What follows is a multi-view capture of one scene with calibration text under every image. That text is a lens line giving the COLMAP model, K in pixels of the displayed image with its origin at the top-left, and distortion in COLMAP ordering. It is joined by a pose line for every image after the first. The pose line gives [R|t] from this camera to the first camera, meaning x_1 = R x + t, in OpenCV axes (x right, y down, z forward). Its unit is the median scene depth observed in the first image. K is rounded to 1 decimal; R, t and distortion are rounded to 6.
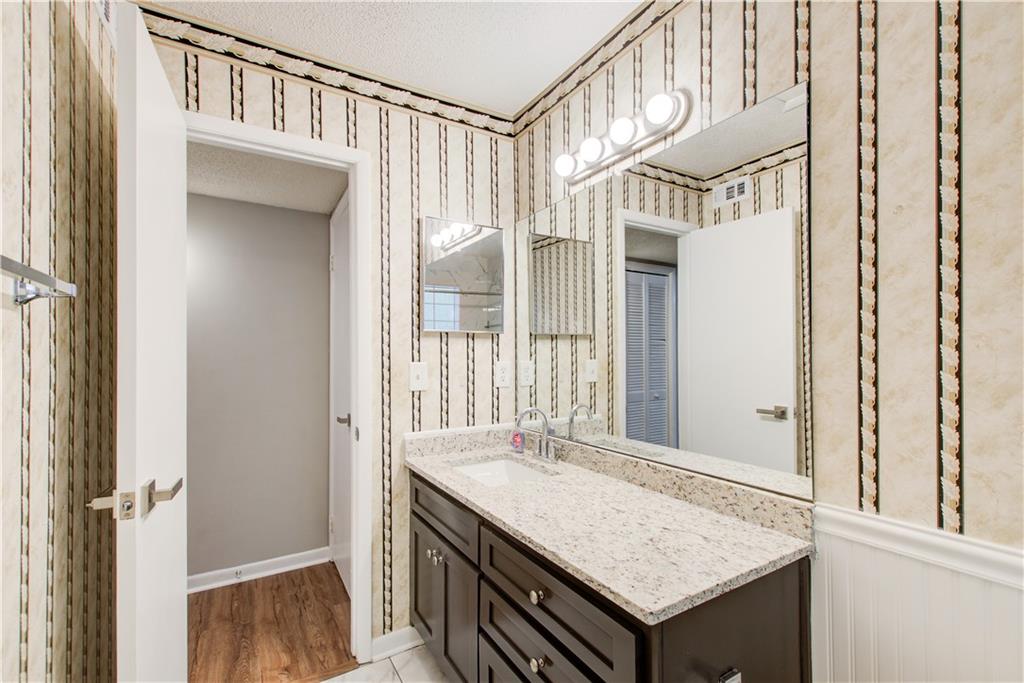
lens RADIAL K [[450.5, 0, 515.4], [0, 450.5, 347.6], [0, 0, 1]] dist [0.016740, -0.006791]
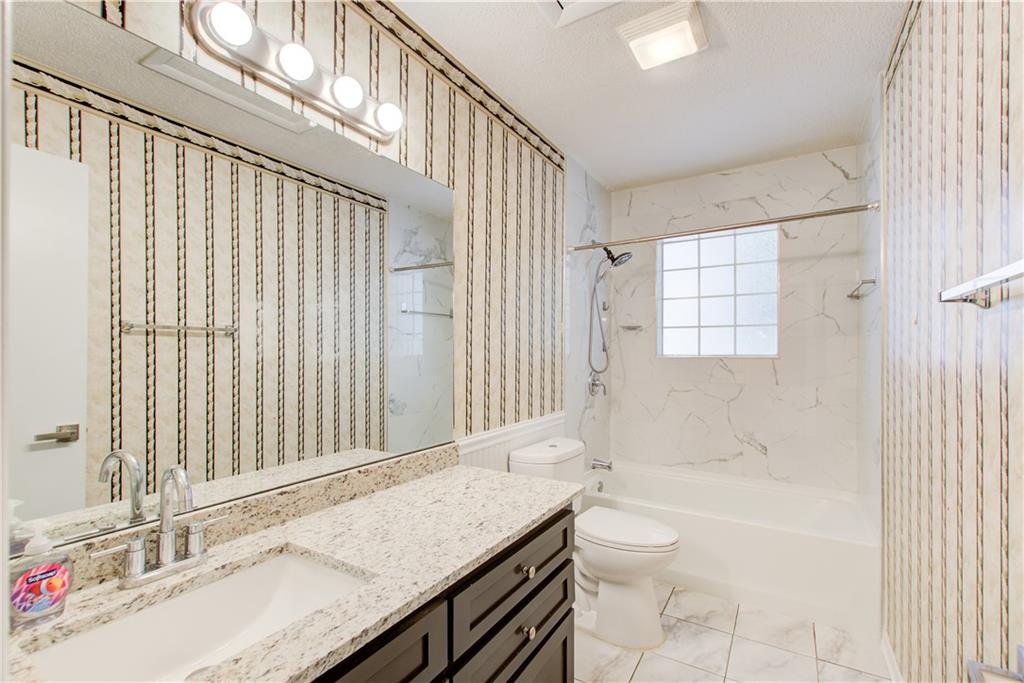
lens RADIAL K [[450.5, 0, 515.4], [0, 450.5, 347.6], [0, 0, 1]] dist [0.016740, -0.006791]
pose [[-0.456797, 0.017273, 0.889403, -0.808387], [-0.011769, 0.999607, -0.025458, 0.026266], [-0.889493, -0.022097, -0.456414, 1.341382]]
